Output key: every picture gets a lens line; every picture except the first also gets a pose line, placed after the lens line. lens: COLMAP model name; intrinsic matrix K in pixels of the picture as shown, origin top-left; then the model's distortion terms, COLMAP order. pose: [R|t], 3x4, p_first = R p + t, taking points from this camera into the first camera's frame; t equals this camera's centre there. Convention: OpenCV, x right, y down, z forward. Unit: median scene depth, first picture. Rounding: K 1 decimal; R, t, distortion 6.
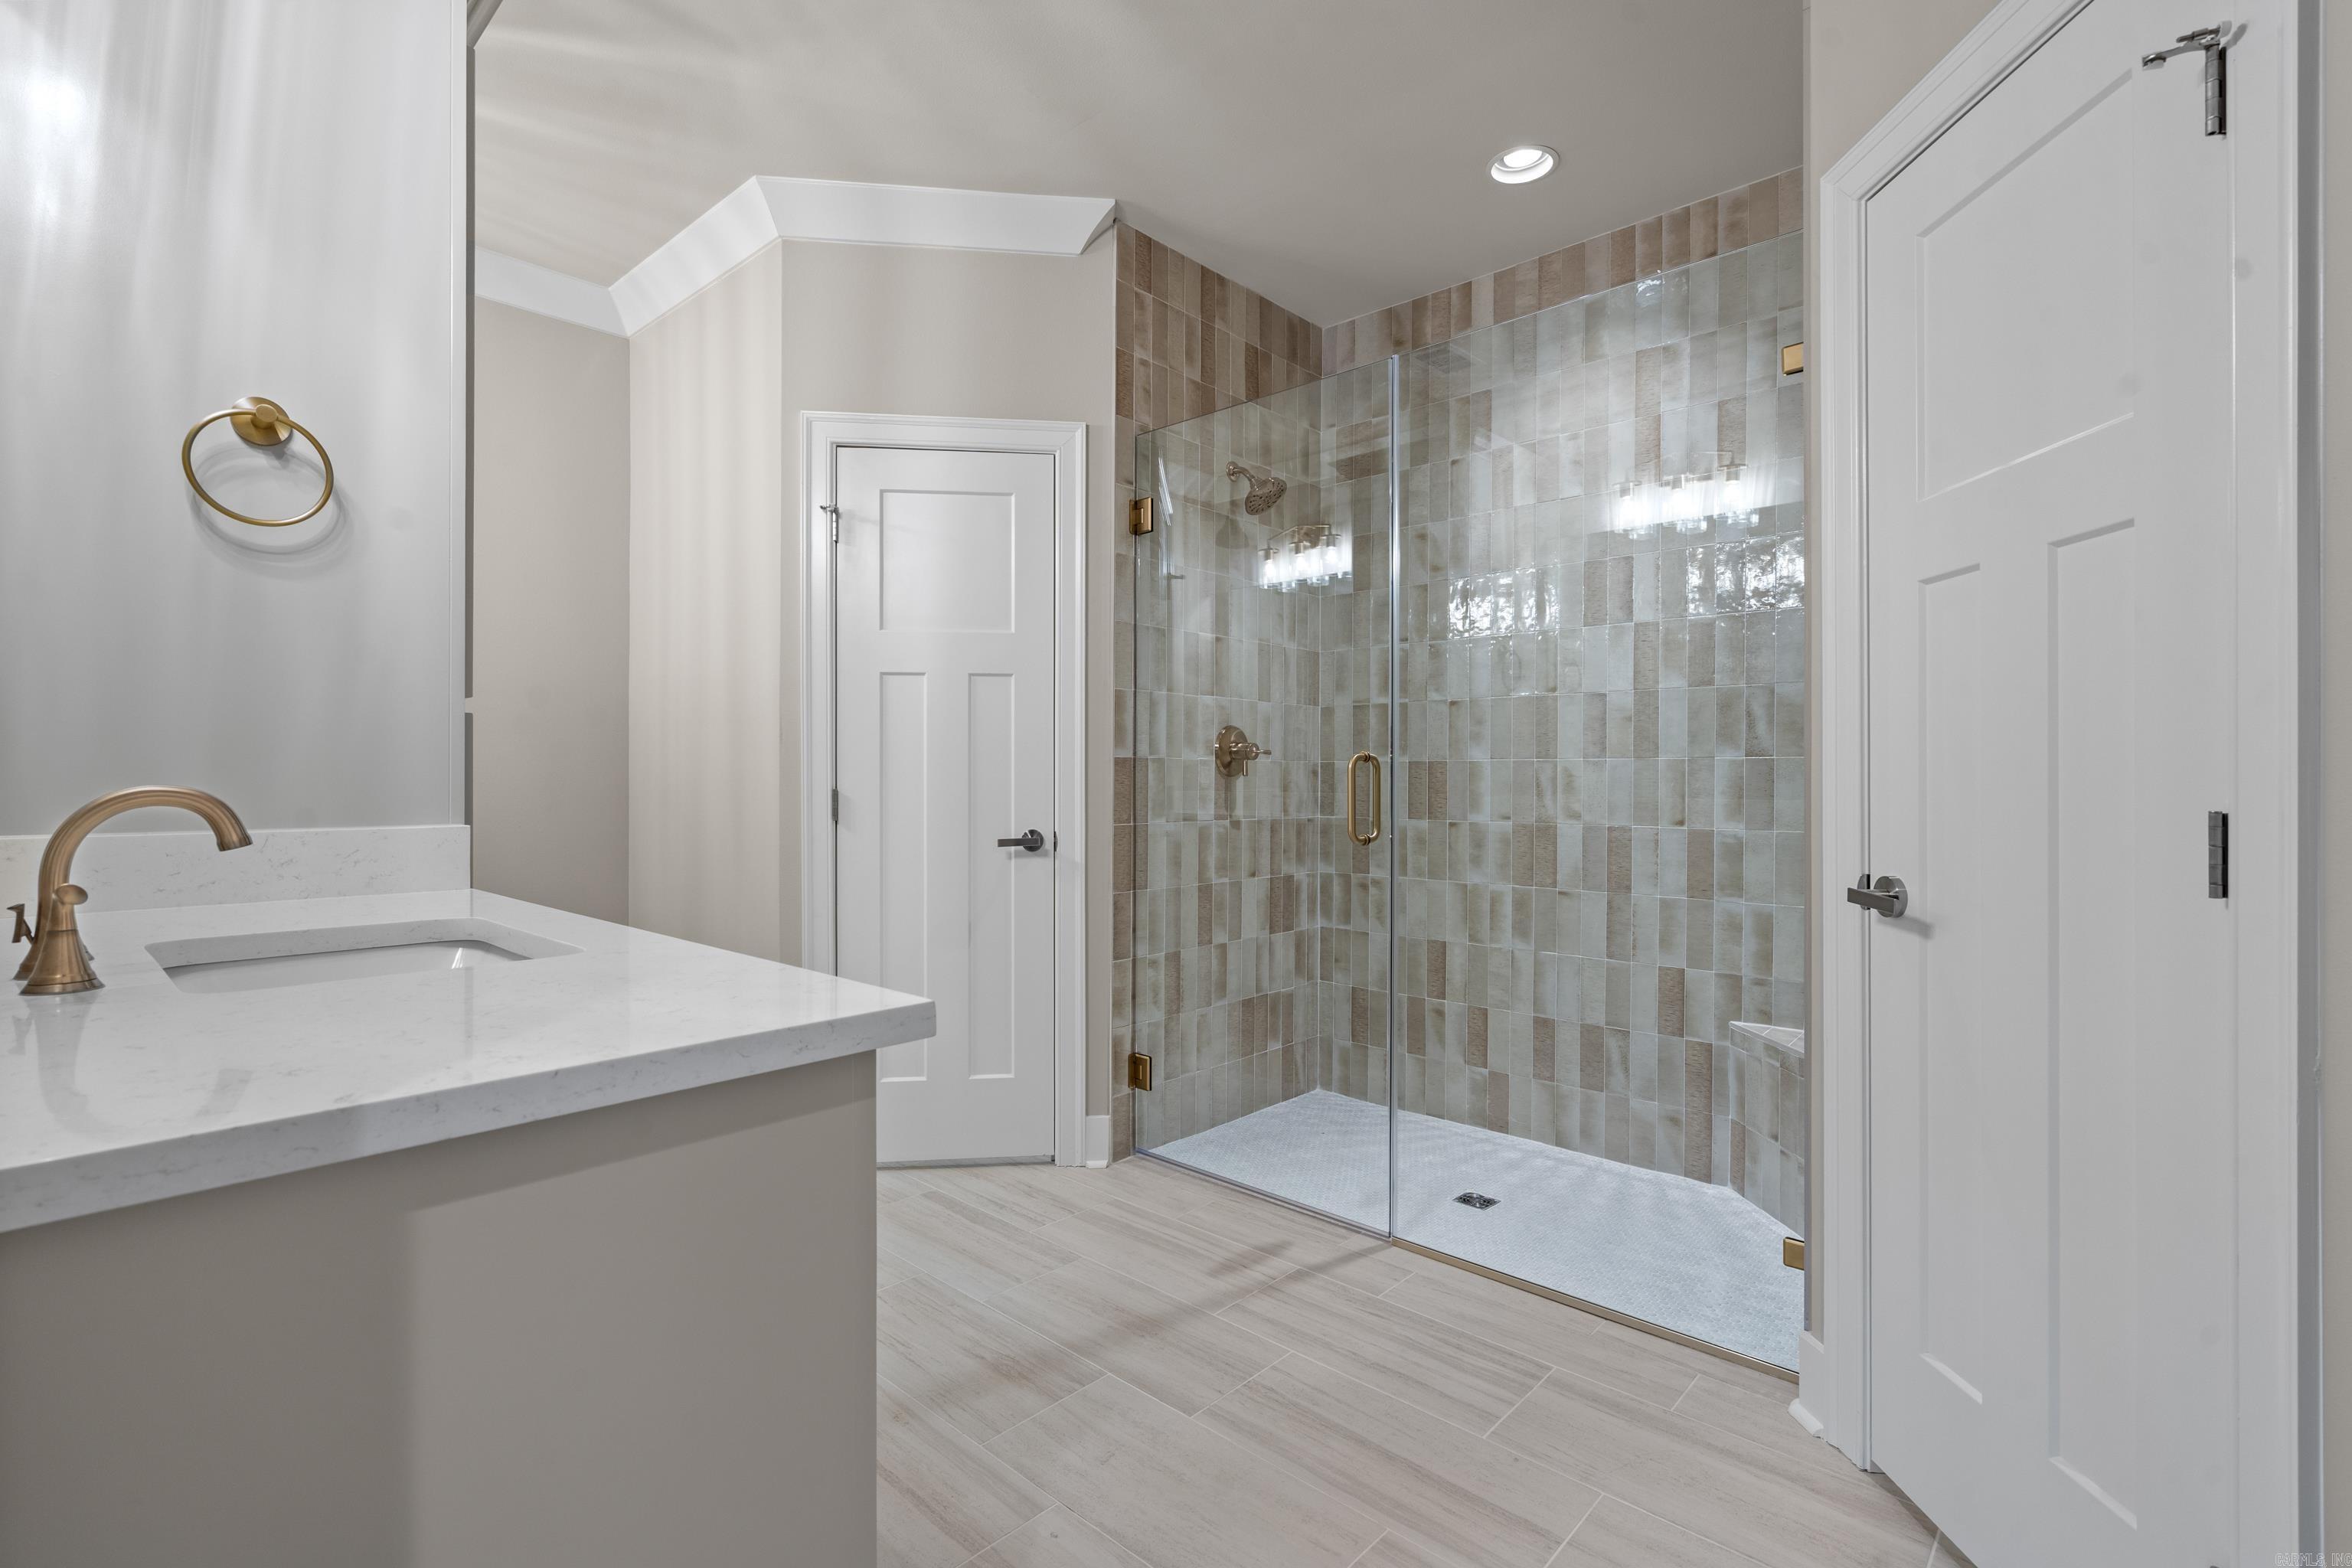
lens RADIAL K [[1073.8, 0, 1172.1], [0, 1073.8, 759.4], [0, 0, 1]] dist [-0.002629, 0.000272]
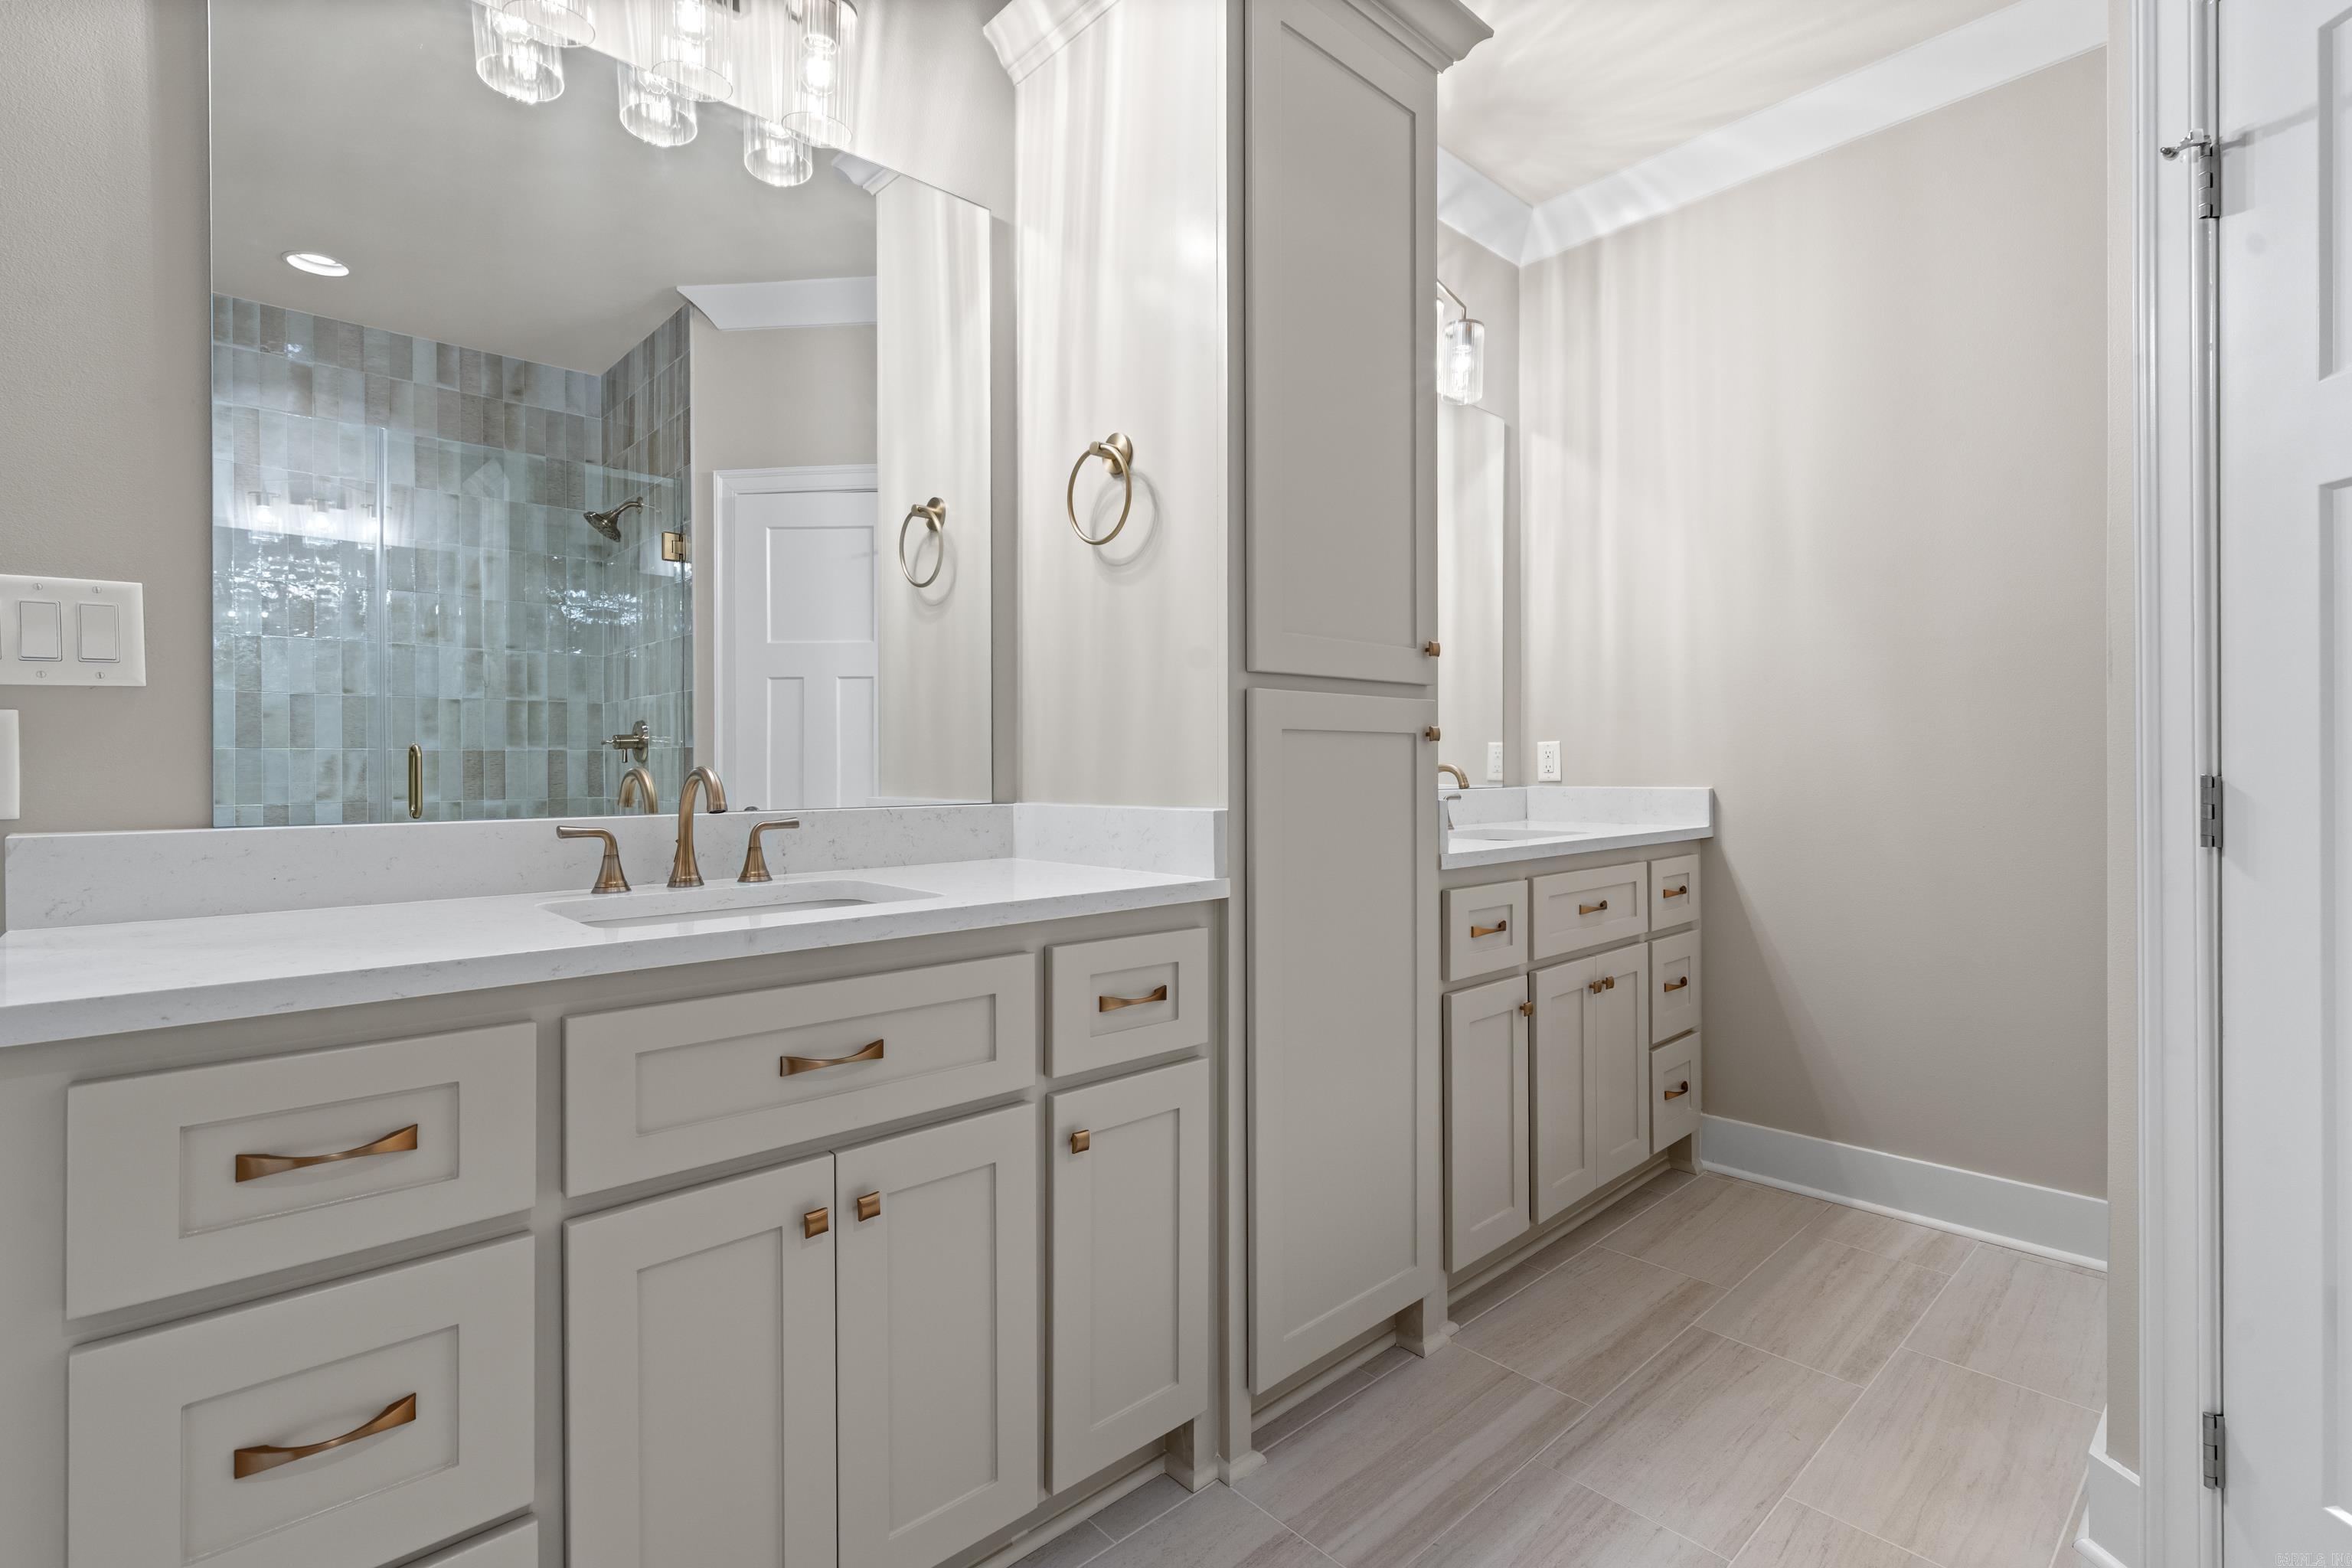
lens RADIAL K [[1073.8, 0, 1172.1], [0, 1073.8, 759.4], [0, 0, 1]] dist [-0.002629, 0.000272]
pose [[-0.103895, -0.004357, -0.994579, 0.200788], [0.018172, 0.999815, -0.006278, 0.019452], [0.994422, -0.018726, -0.103797, 0.744386]]
